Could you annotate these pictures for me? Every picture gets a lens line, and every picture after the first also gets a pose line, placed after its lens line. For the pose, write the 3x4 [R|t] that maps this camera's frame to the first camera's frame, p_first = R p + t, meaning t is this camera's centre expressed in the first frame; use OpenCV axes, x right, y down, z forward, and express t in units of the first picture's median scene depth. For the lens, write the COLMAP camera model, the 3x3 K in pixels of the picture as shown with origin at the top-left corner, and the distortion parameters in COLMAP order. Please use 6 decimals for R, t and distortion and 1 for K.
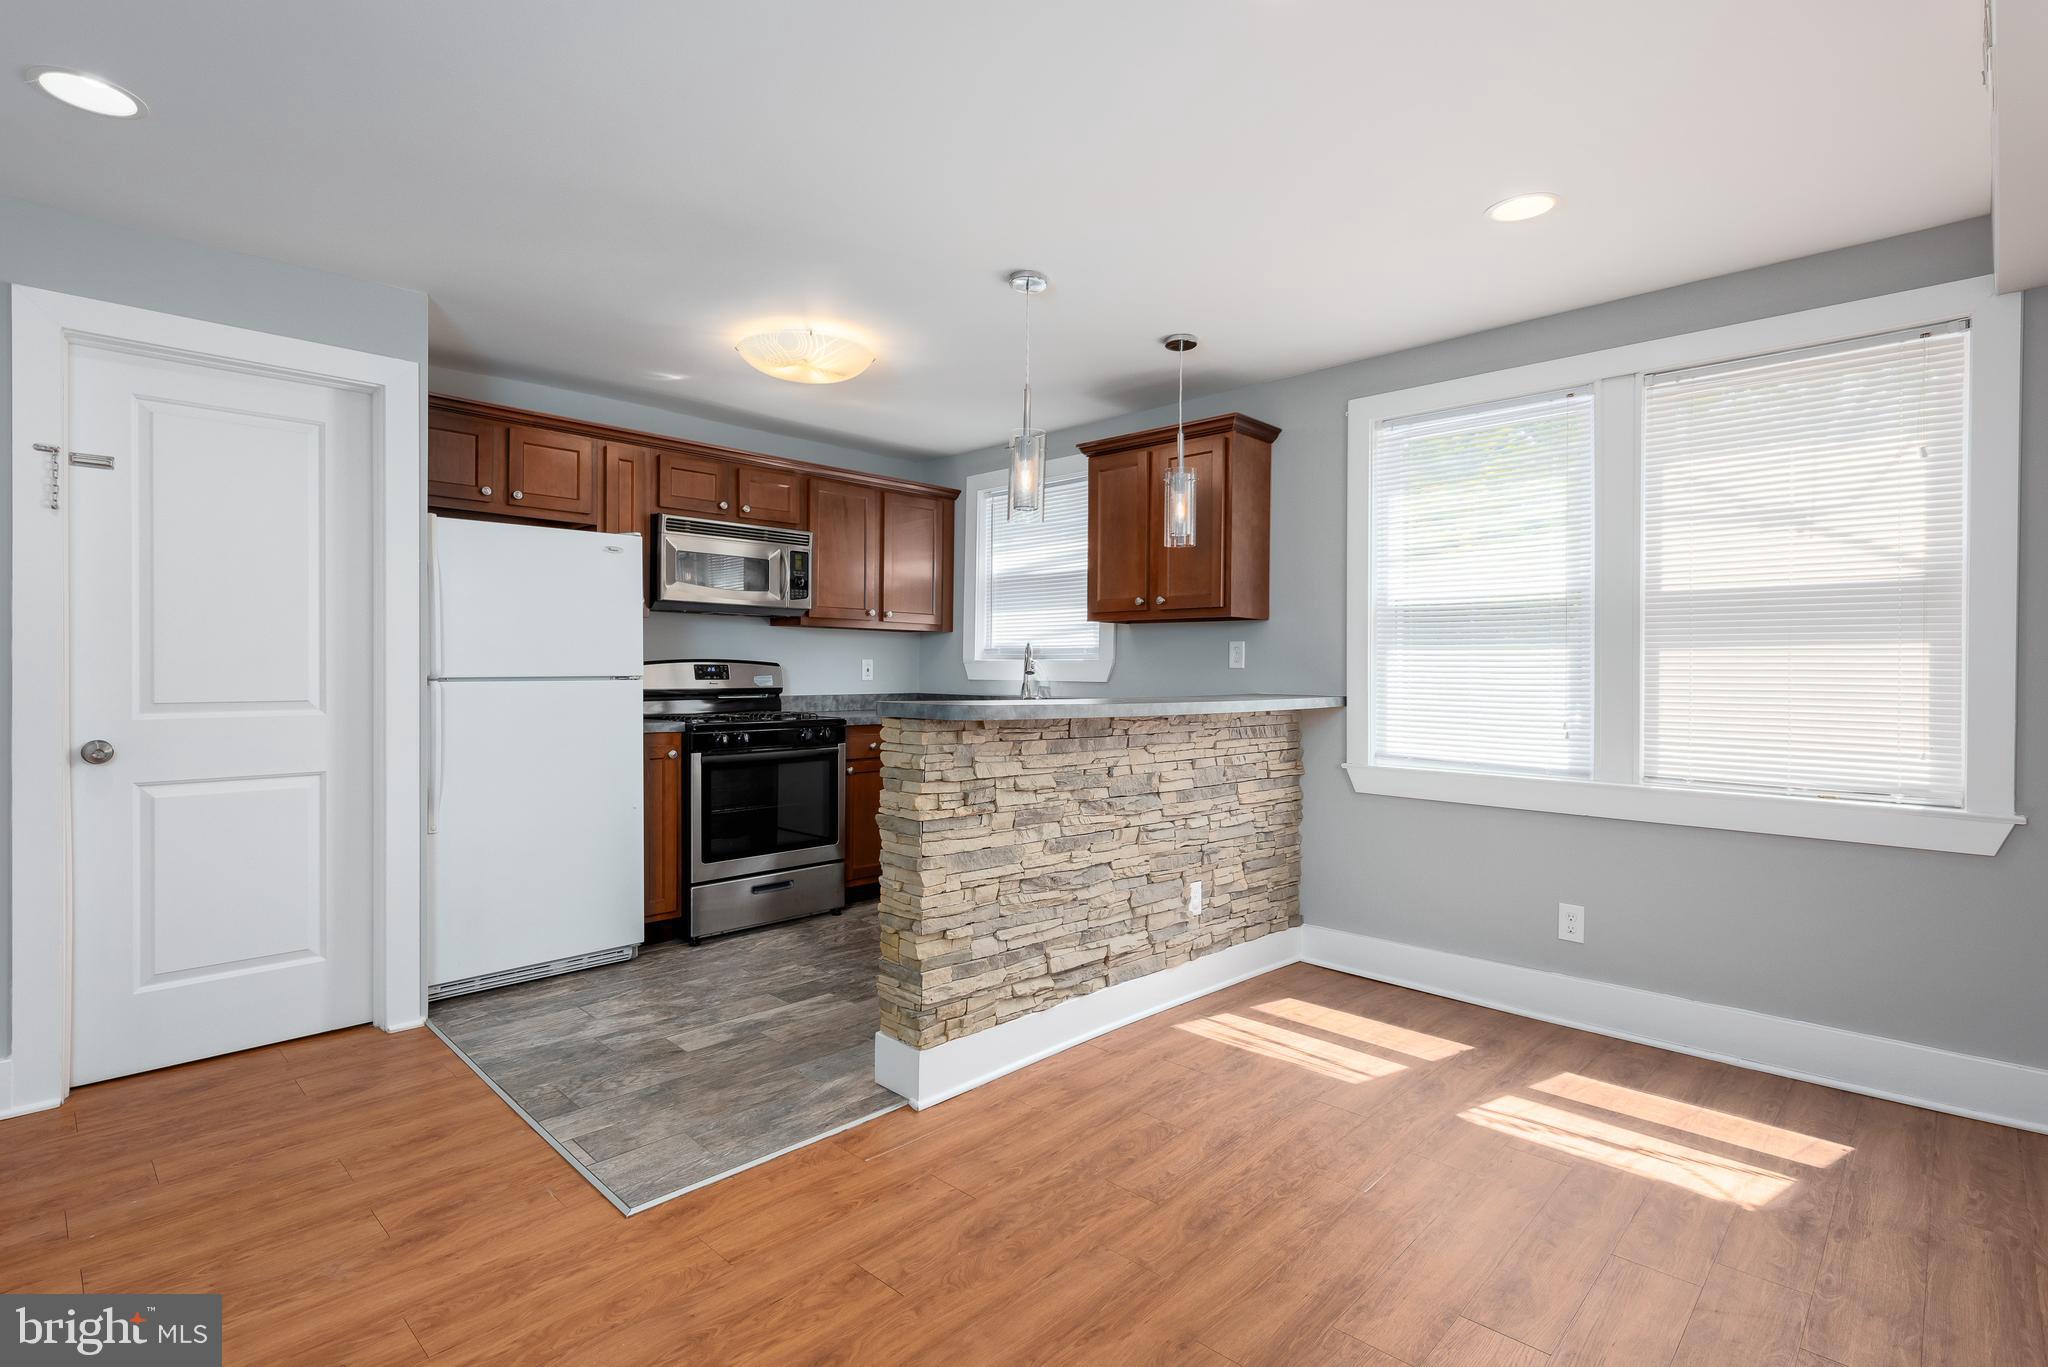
lens RADIAL K [[983.0, 0, 1029.4], [0, 983.0, 674.8], [0, 0, 1]] dist [0.005922, -0.000281]
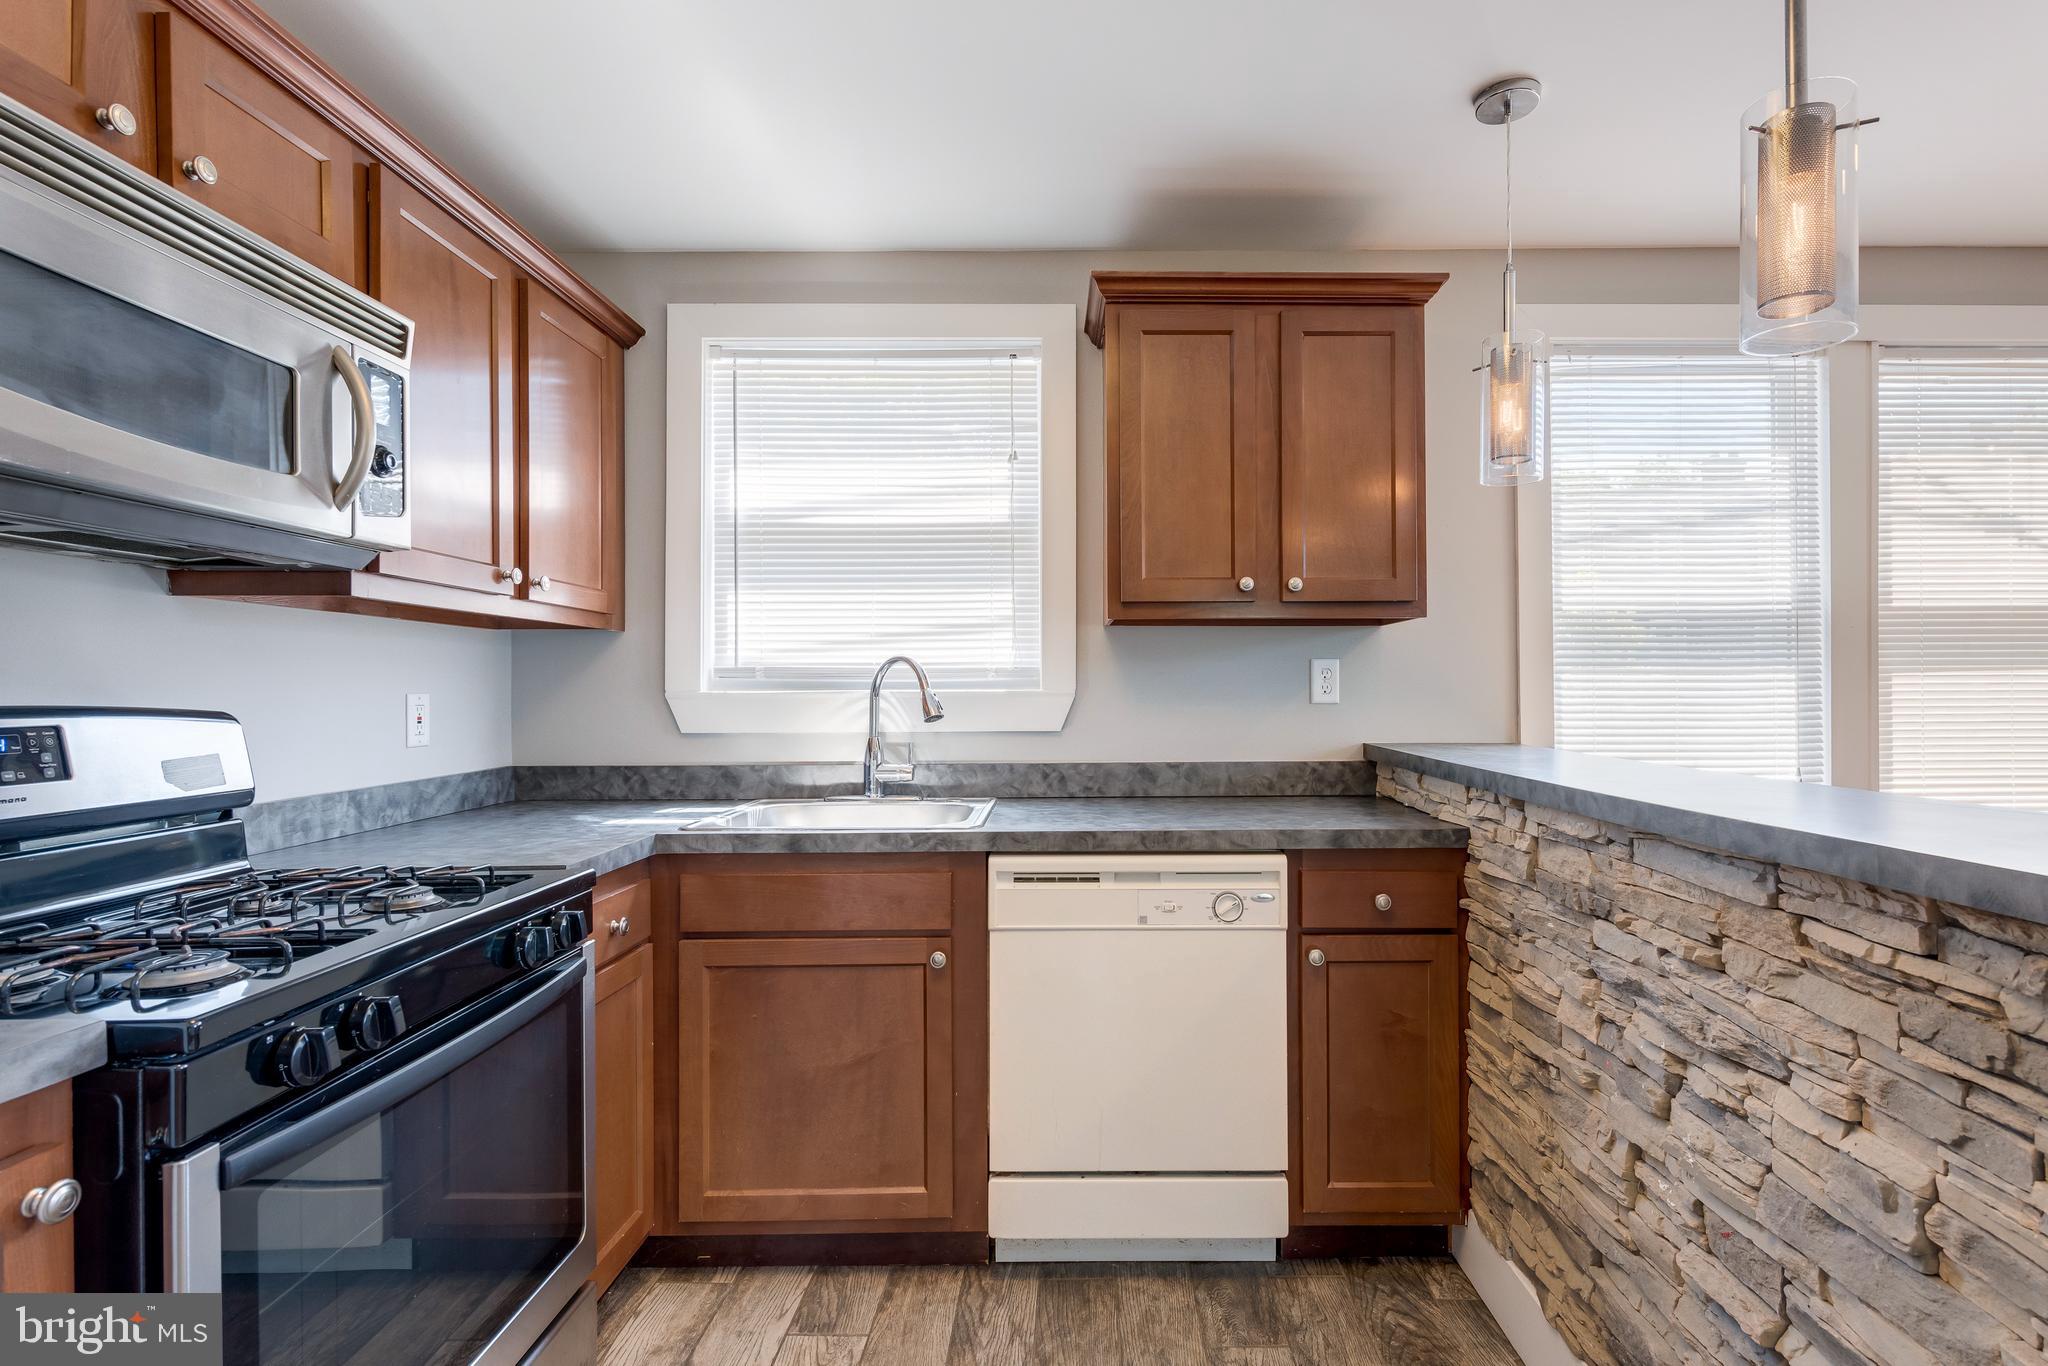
lens RADIAL K [[998.6, 0, 1083.2], [0, 998.6, 684.6], [0, 0, 1]] dist [0.006578, -0.002132]
pose [[0.703402, -0.008847, 0.710737, -0.400383], [0.013143, 0.999913, -0.000561, -0.023371], [-0.710671, 0.009736, 0.703457, 0.786612]]
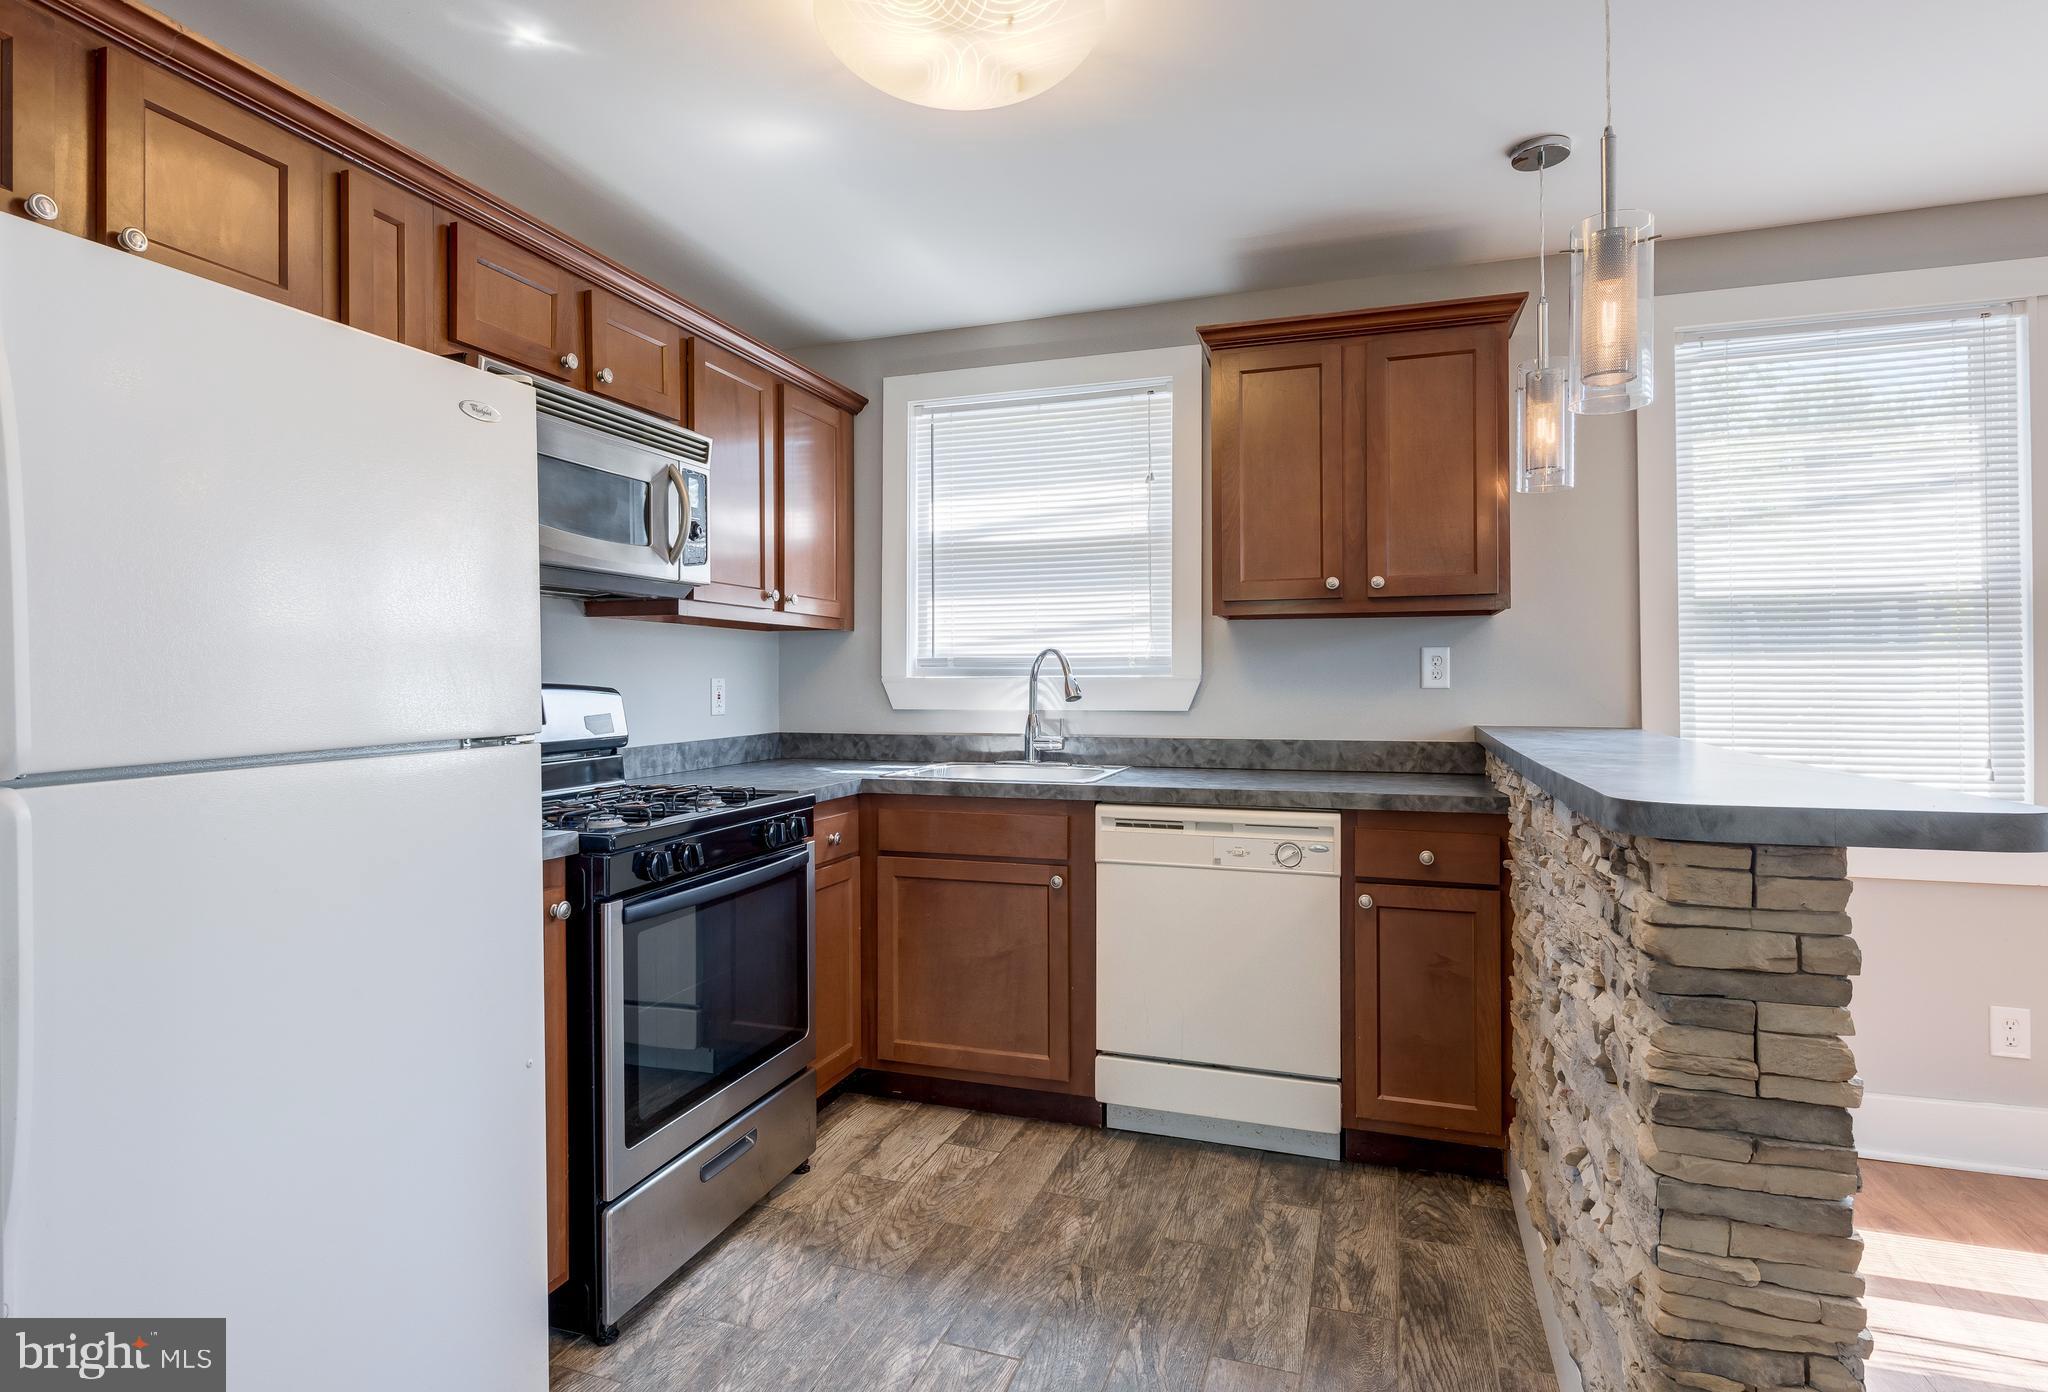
lens RADIAL K [[1084.3, 0, 997.5], [0, 1084.3, 674.1], [0, 0, 1]] dist [0.004097, -0.000997]
pose [[0.903108, -0.009645, 0.429305, -0.437671], [0.013079, 0.999902, -0.005050, -0.018920], [-0.429214, 0.010176, 0.903146, 0.546114]]
